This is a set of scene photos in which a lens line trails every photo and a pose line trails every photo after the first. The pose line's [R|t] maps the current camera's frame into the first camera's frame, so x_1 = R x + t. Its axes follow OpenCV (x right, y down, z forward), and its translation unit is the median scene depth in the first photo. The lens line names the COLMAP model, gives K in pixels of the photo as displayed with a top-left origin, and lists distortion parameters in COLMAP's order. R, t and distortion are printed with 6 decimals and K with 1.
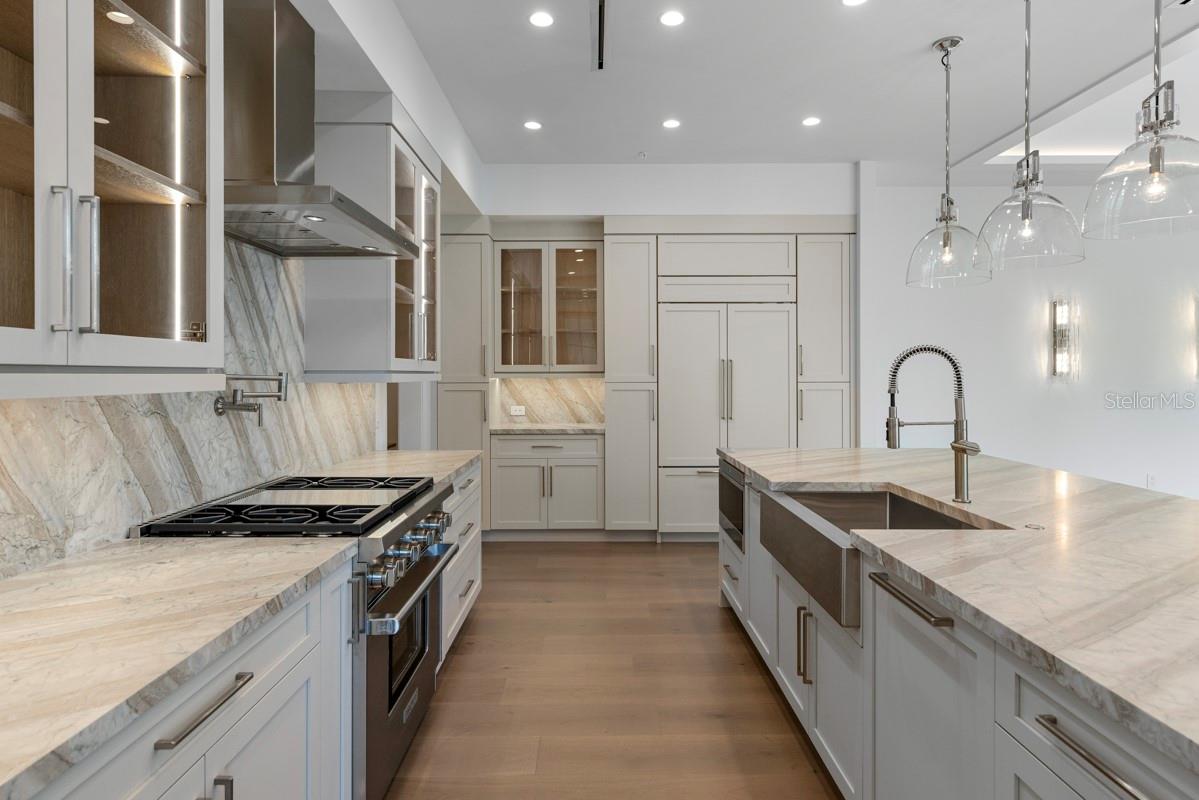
lens RADIAL K [[660.1, 0, 593.0], [0, 660.1, 376.4], [0, 0, 1]] dist [0.006625, -0.001014]
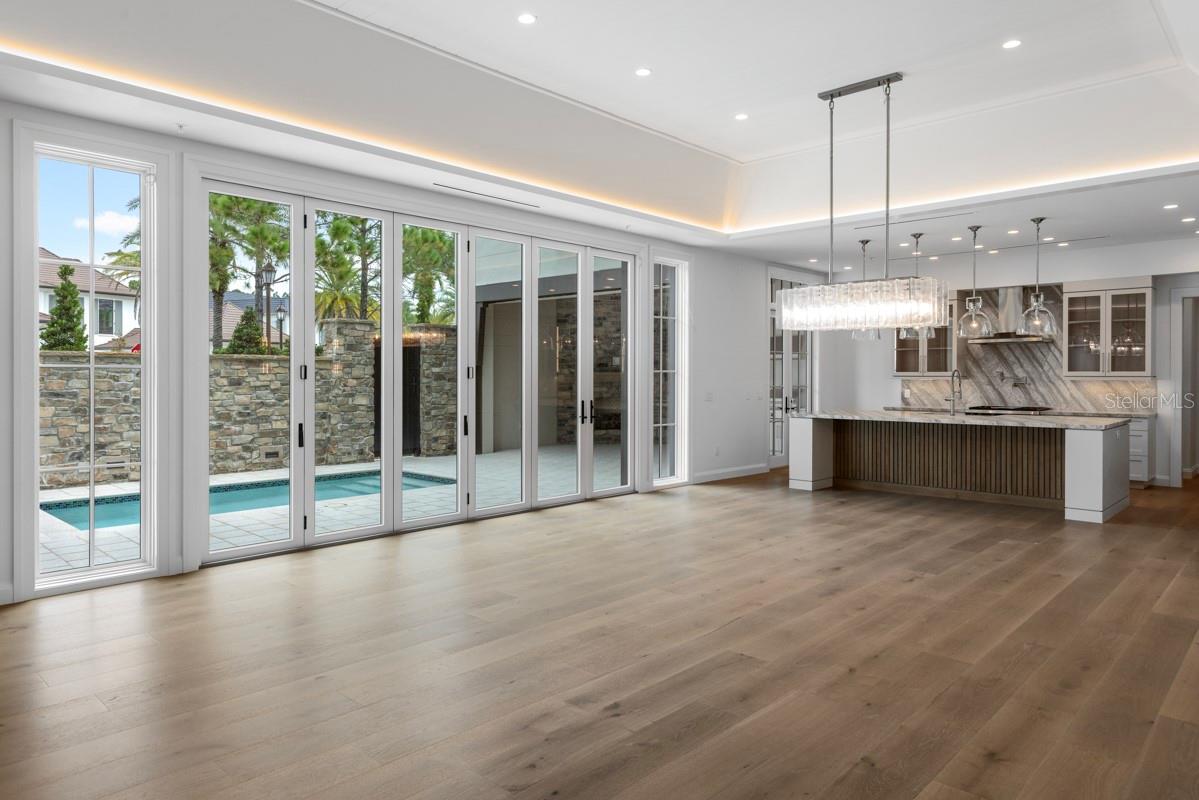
lens RADIAL K [[757.5, 0, 593.9], [0, 757.5, 378.3], [0, 0, 1]] dist [0.003763, 0.001312]
pose [[-0.699734, 0.003961, -0.714392, 3.817796], [-0.002062, 0.999969, 0.007564, -0.021113], [0.714400, 0.006765, -0.699705, 1.994826]]
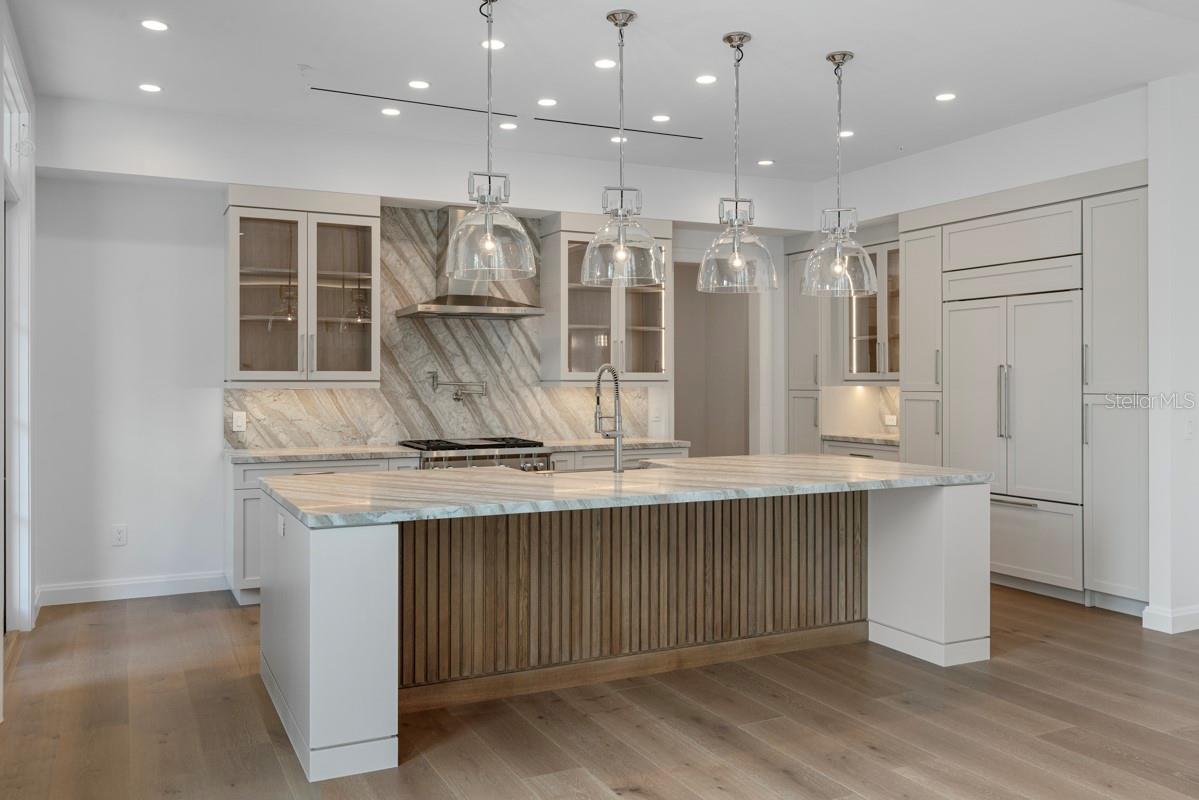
lens RADIAL K [[948.7, 0, 594.8], [0, 948.7, 396.6], [0, 0, 1]] dist [0.005319, -0.000648]
pose [[0.439641, 0.017358, -0.898006, 1.974904], [-0.003879, 0.999841, 0.017427, -0.009810], [0.898165, -0.004178, 0.439639, 0.035937]]
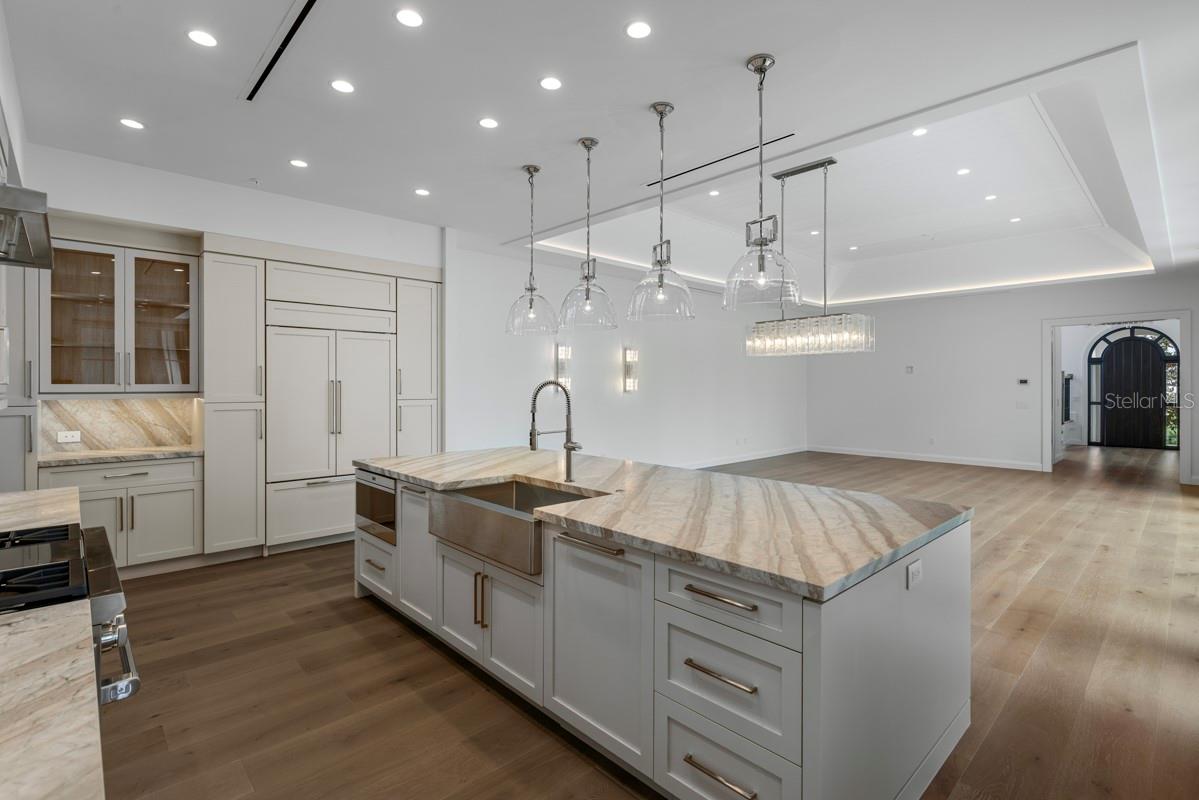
lens RADIAL K [[563.0, 0, 598.5], [0, 563.0, 387.8], [0, 0, 1]] dist [-0.000999, 0.000288]
pose [[0.731370, -0.000196, 0.681980, -0.233942], [0.000850, 0.999999, -0.000624, -0.023076], [-0.681980, 0.001036, 0.731370, -0.008049]]
